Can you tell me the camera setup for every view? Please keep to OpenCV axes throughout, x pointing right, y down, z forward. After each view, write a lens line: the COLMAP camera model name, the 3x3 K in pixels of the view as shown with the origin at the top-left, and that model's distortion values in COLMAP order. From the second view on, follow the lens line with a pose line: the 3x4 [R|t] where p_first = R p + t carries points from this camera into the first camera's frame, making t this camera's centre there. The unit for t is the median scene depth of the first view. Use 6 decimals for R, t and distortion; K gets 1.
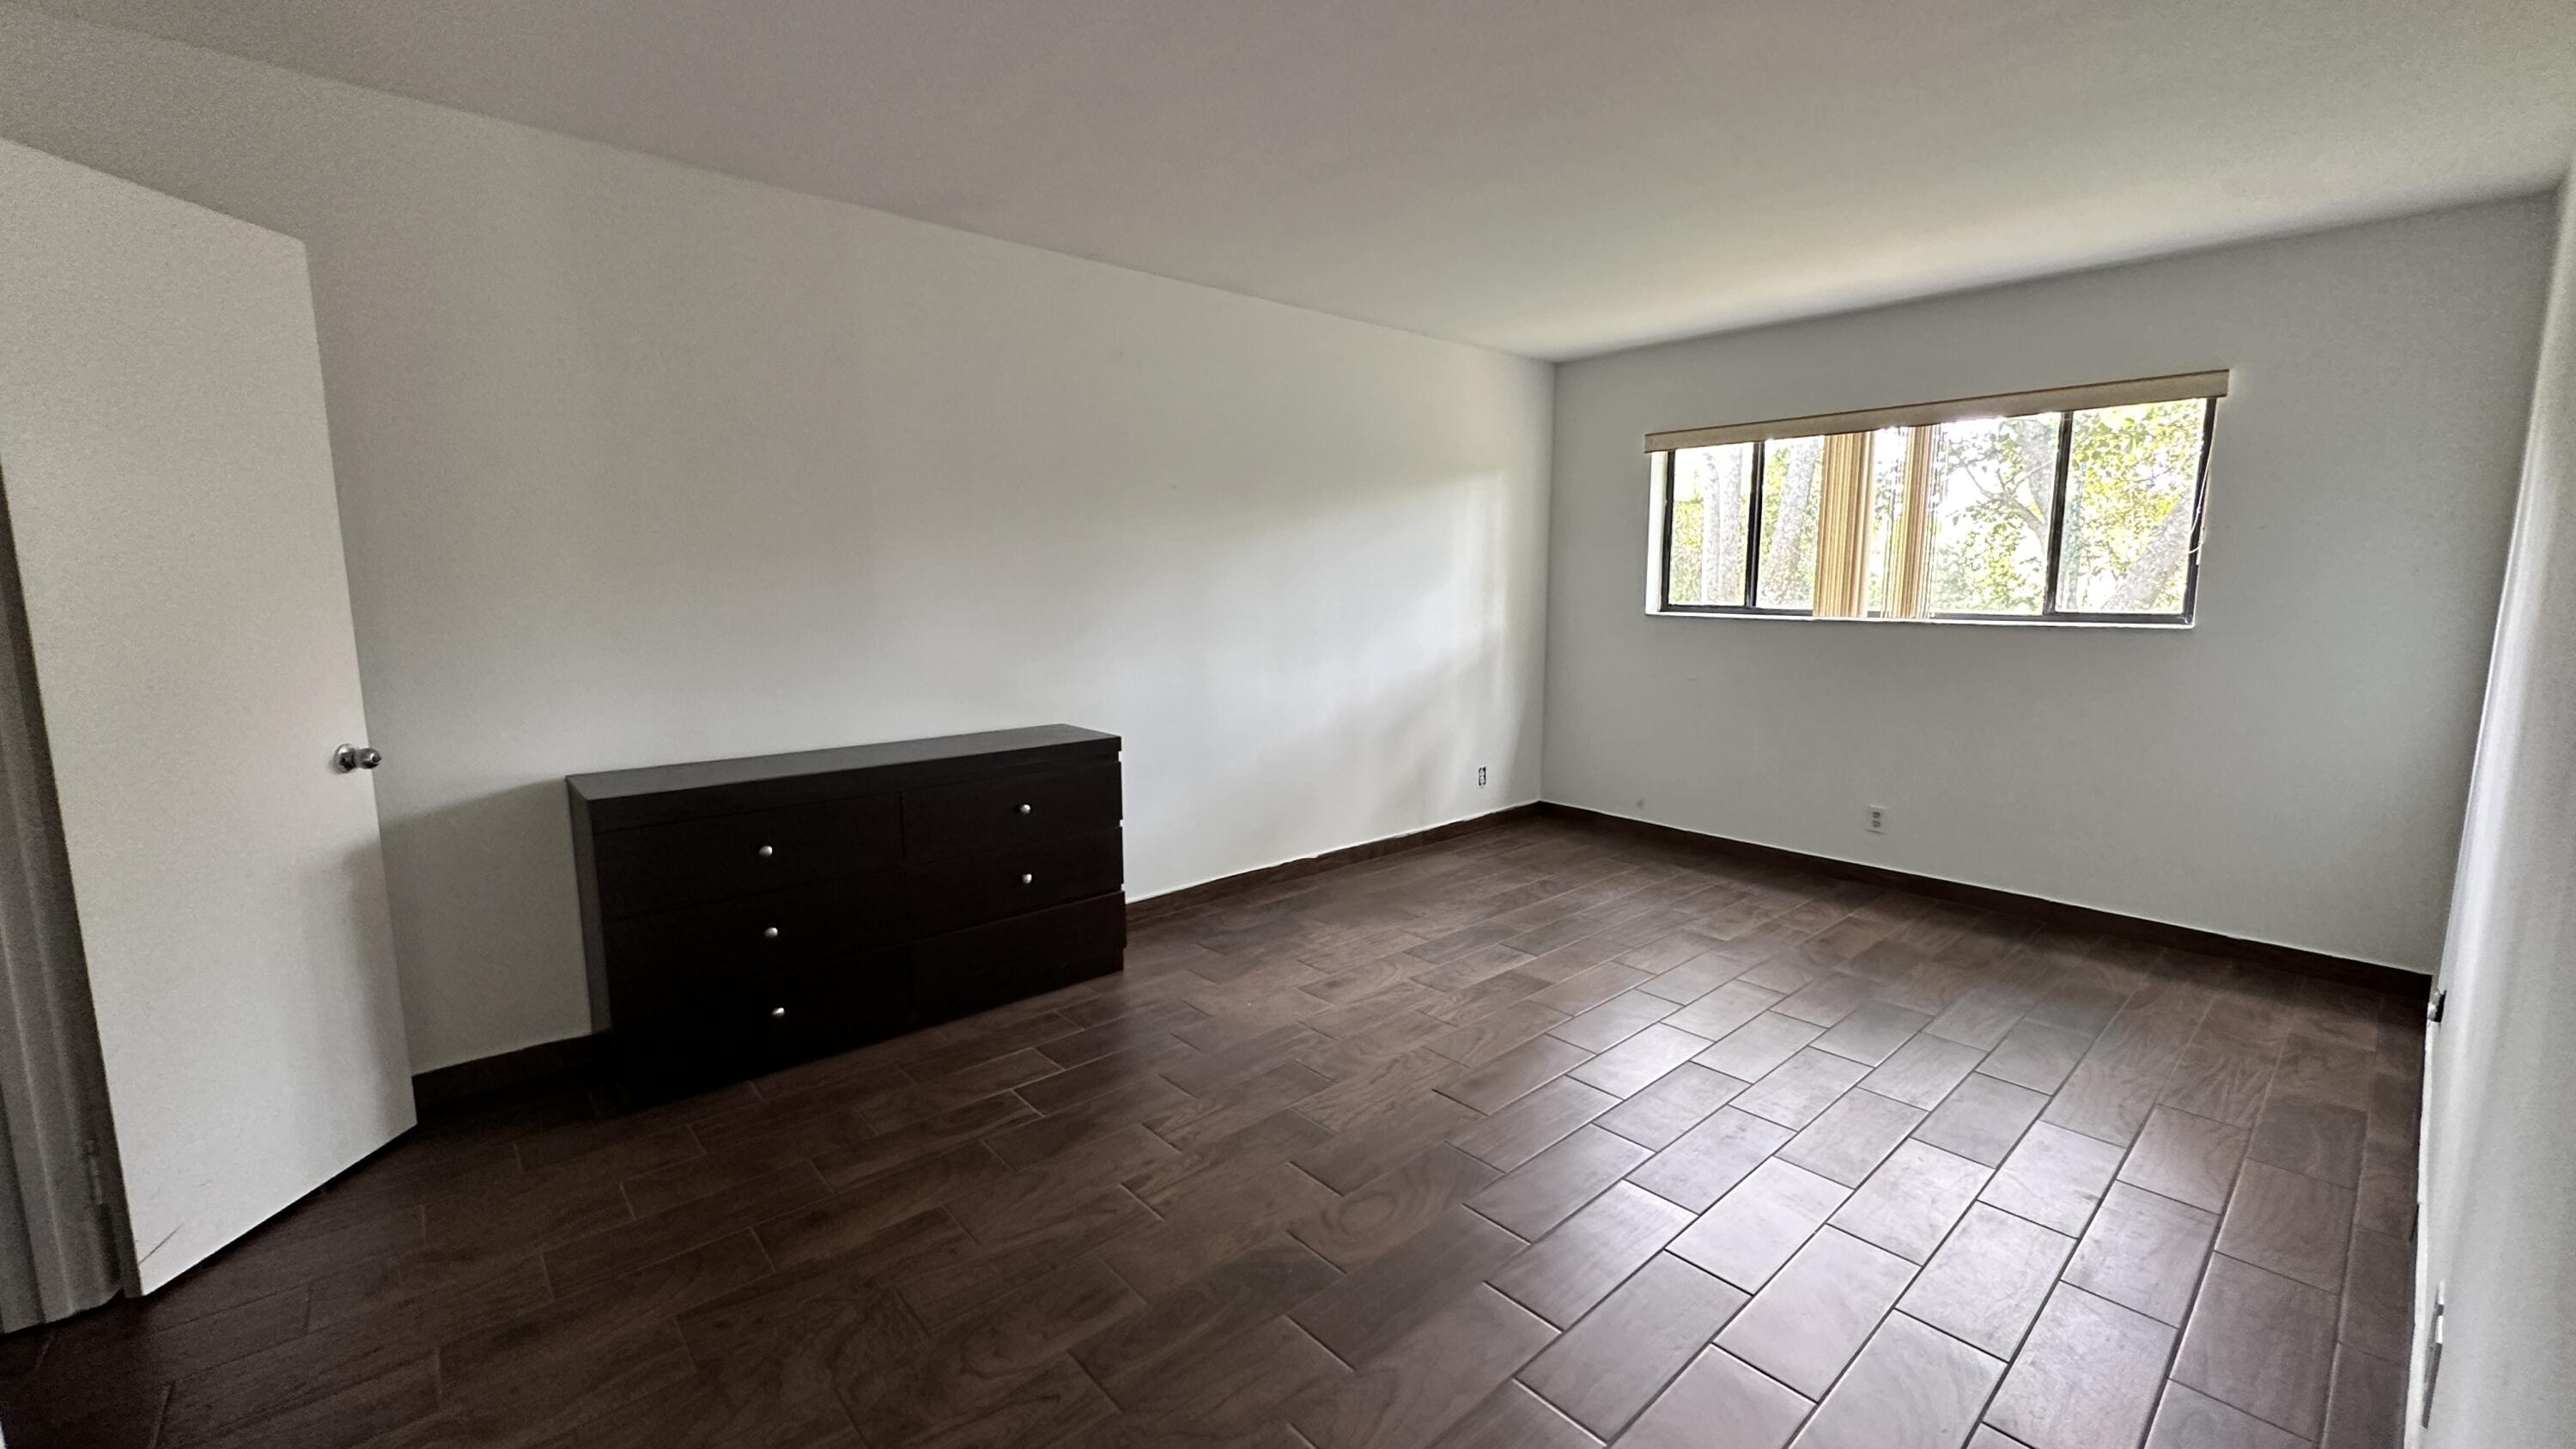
lens RADIAL K [[1030.7, 0, 1288.0], [0, 1030.7, 724.5], [0, 0, 1]] dist [0.000259, 0.000788]
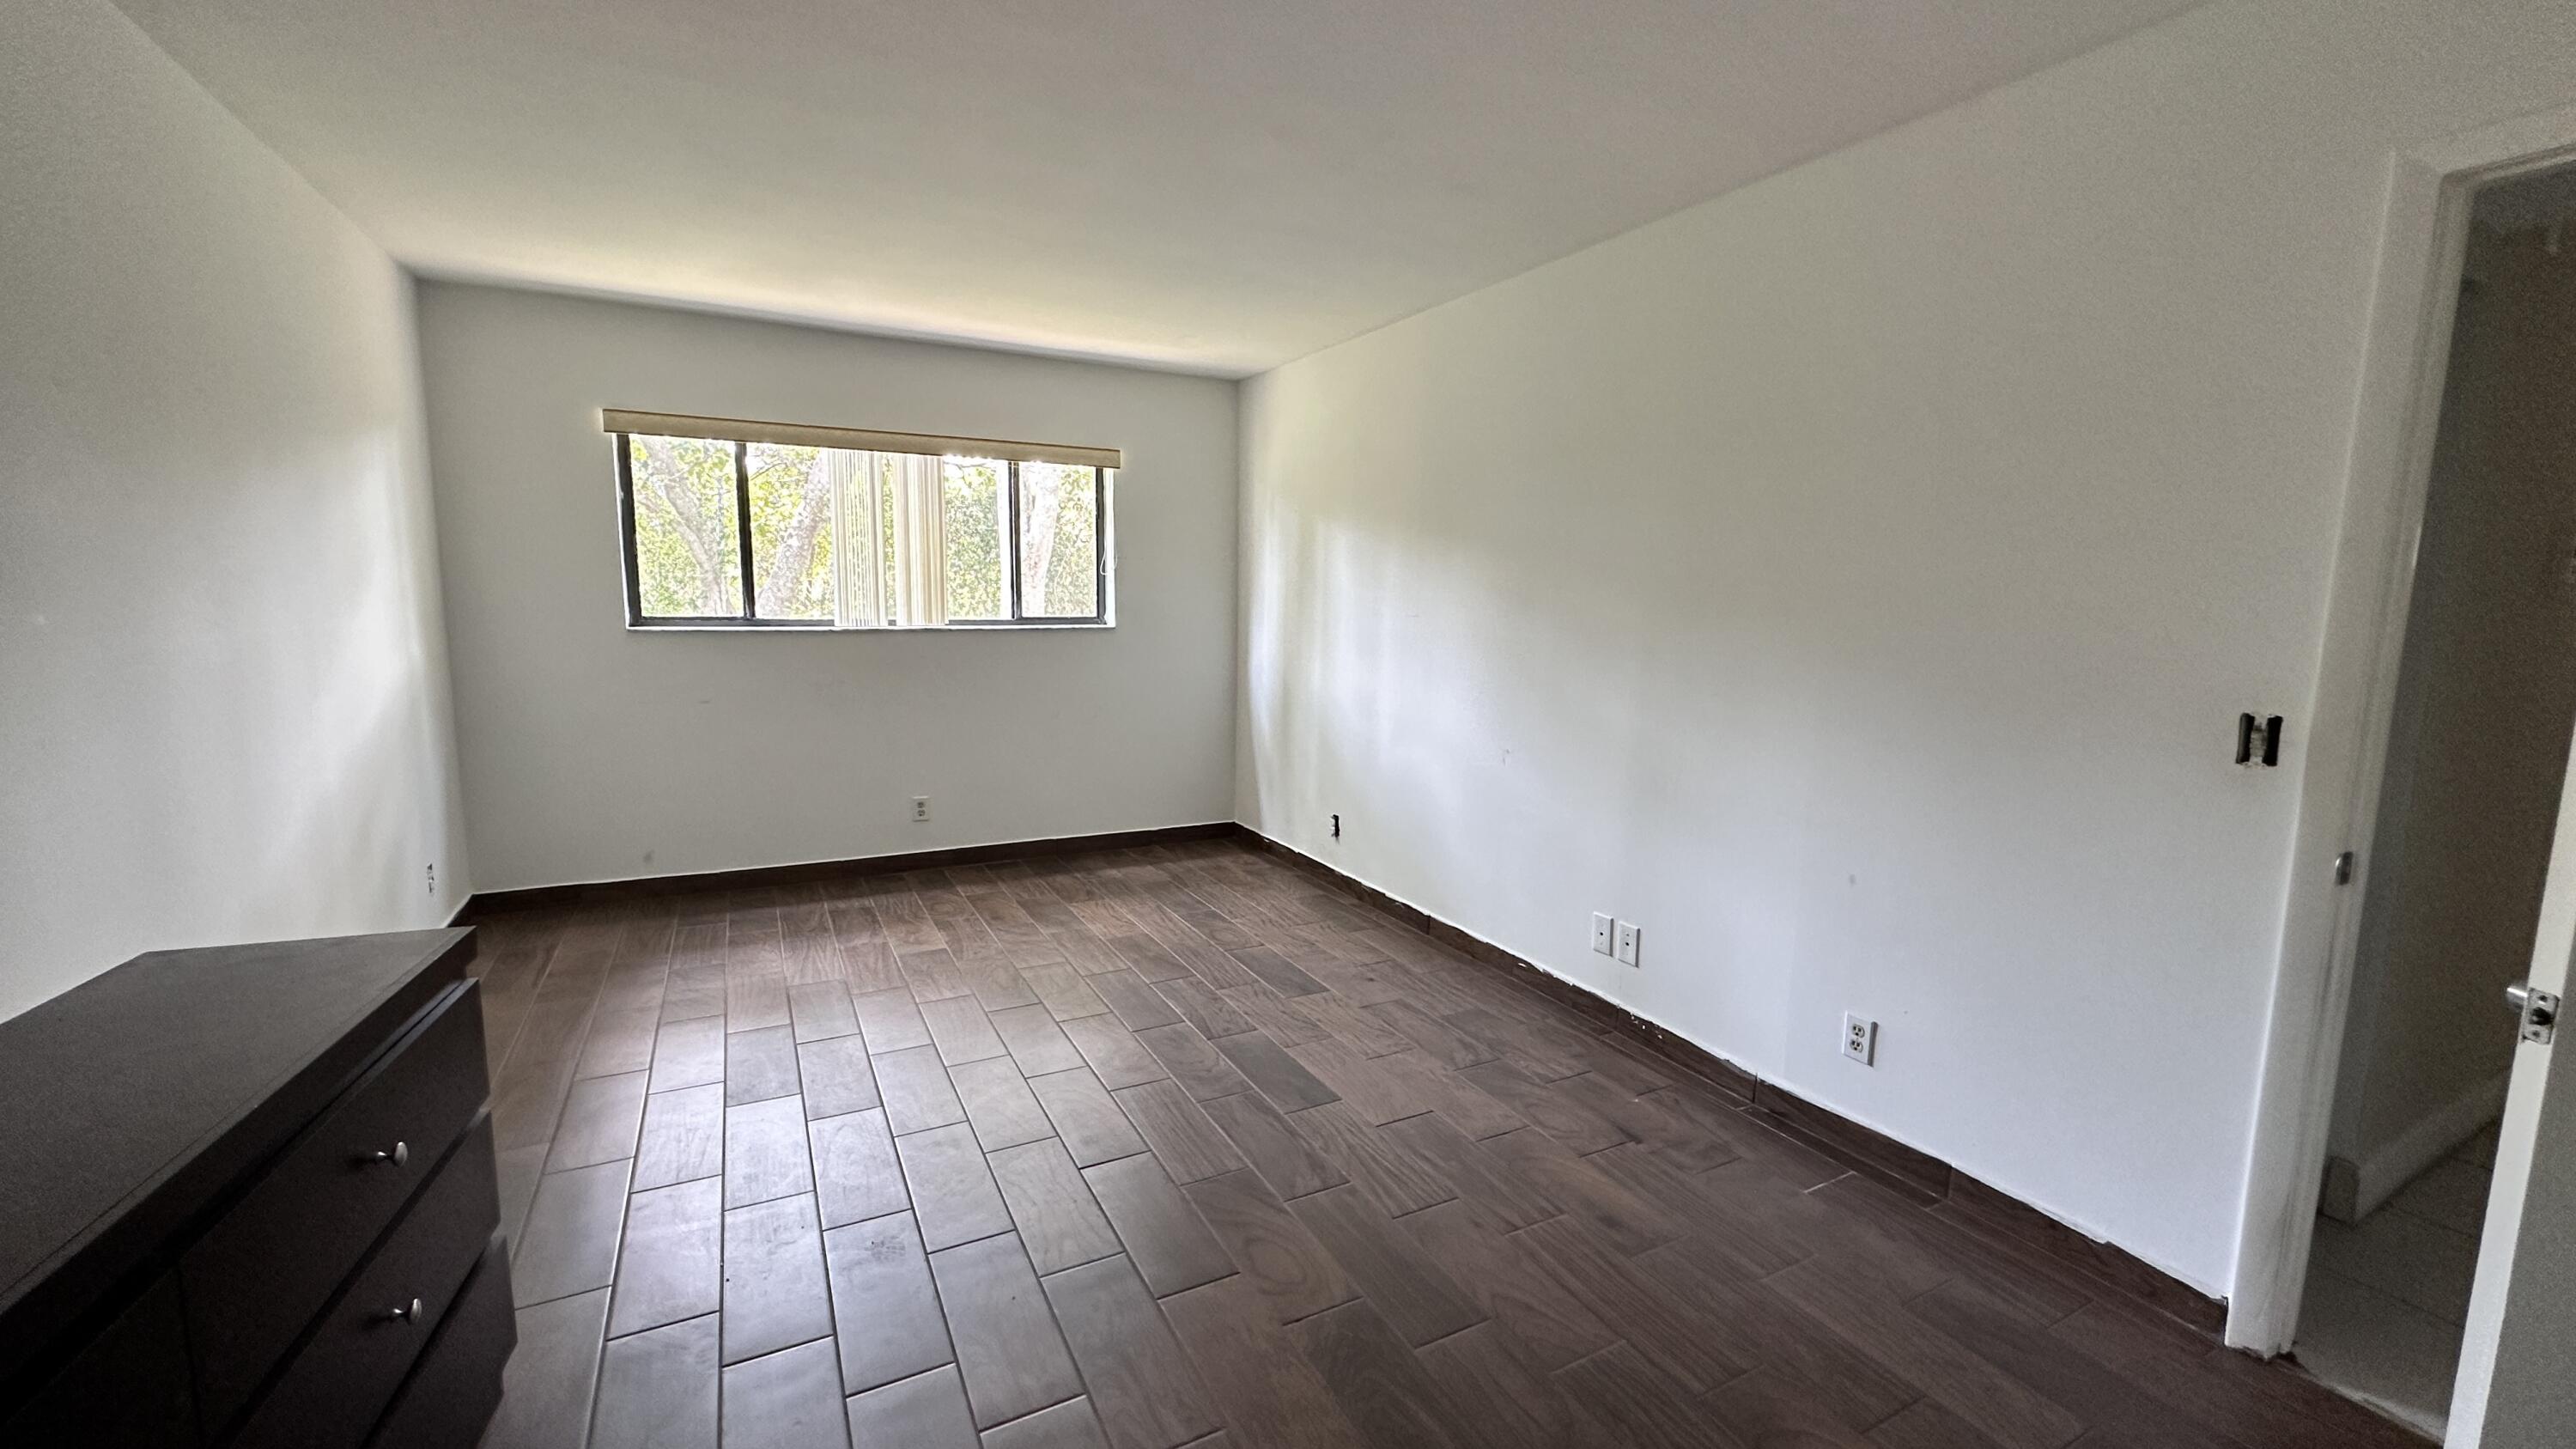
lens RADIAL K [[1030.7, 0, 1288.0], [0, 1030.7, 724.5], [0, 0, 1]] dist [0.000259, 0.000788]
pose [[0.236794, -0.127779, 0.963121, -0.415962], [0.121699, 0.987407, 0.101080, -0.065026], [-0.963908, 0.093276, 0.249363, 0.367926]]
